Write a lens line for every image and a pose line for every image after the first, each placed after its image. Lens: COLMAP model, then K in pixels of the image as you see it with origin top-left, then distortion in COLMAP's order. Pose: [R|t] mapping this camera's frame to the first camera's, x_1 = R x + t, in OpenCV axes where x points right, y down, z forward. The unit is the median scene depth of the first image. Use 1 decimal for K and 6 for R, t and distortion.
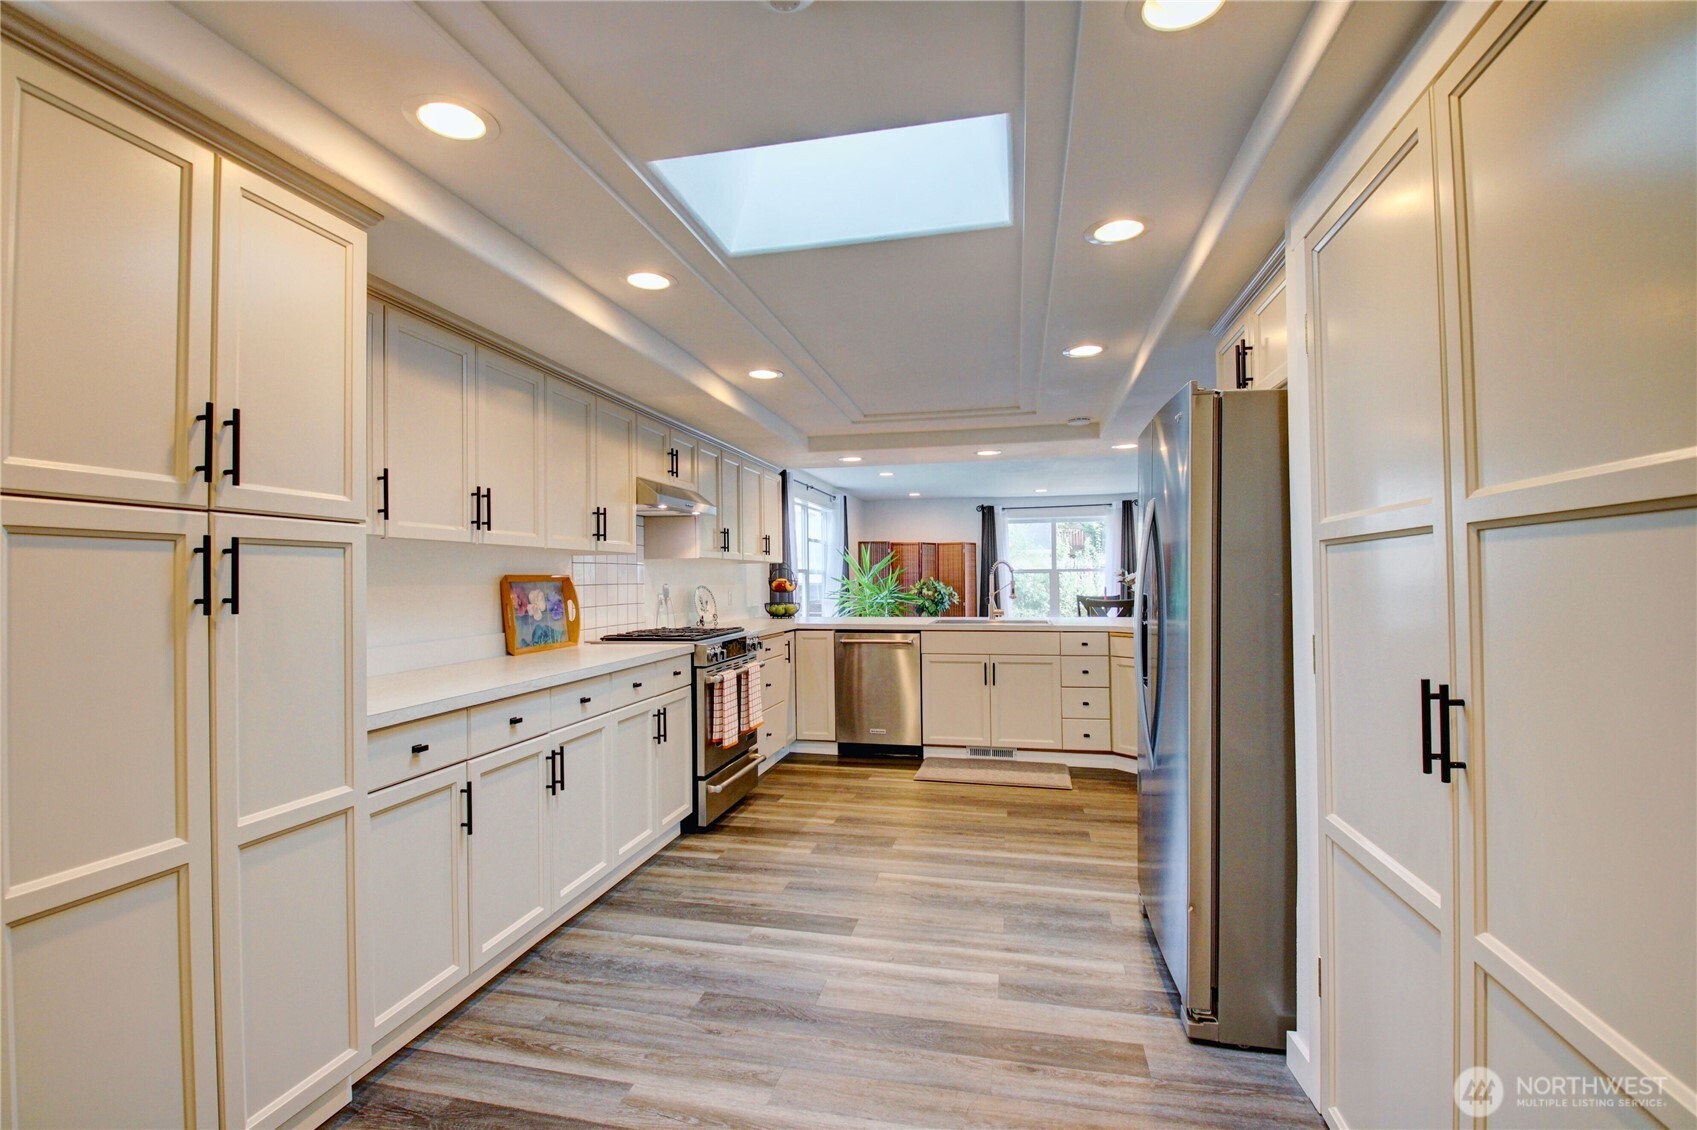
lens RADIAL K [[794.8, 0, 838.8], [0, 794.8, 568.8], [0, 0, 1]] dist [0.015221, -0.027346]
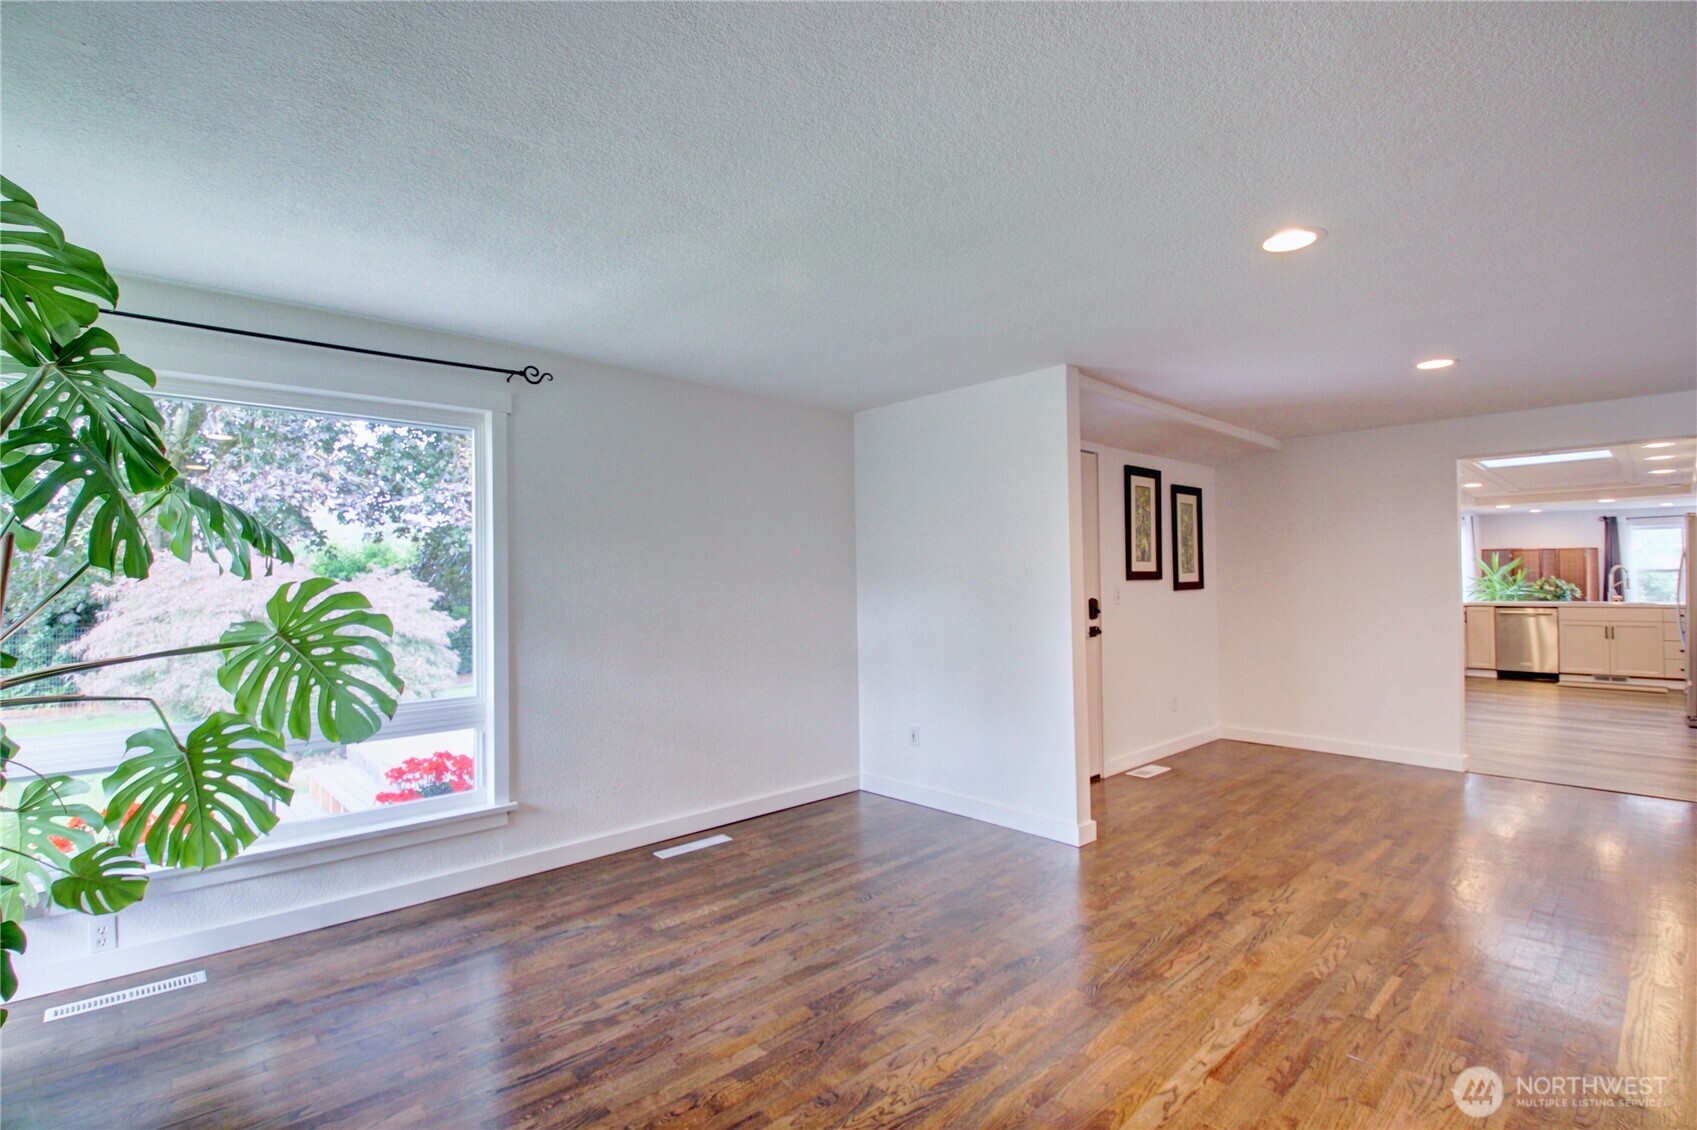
lens RADIAL K [[794.8, 0, 838.8], [0, 794.8, 568.8], [0, 0, 1]] dist [0.015221, -0.027346]
pose [[0.827350, -0.006342, -0.561651, -0.121650], [0.005566, 0.999980, -0.003092, -0.003352], [0.561660, -0.000568, 0.827368, -0.701268]]
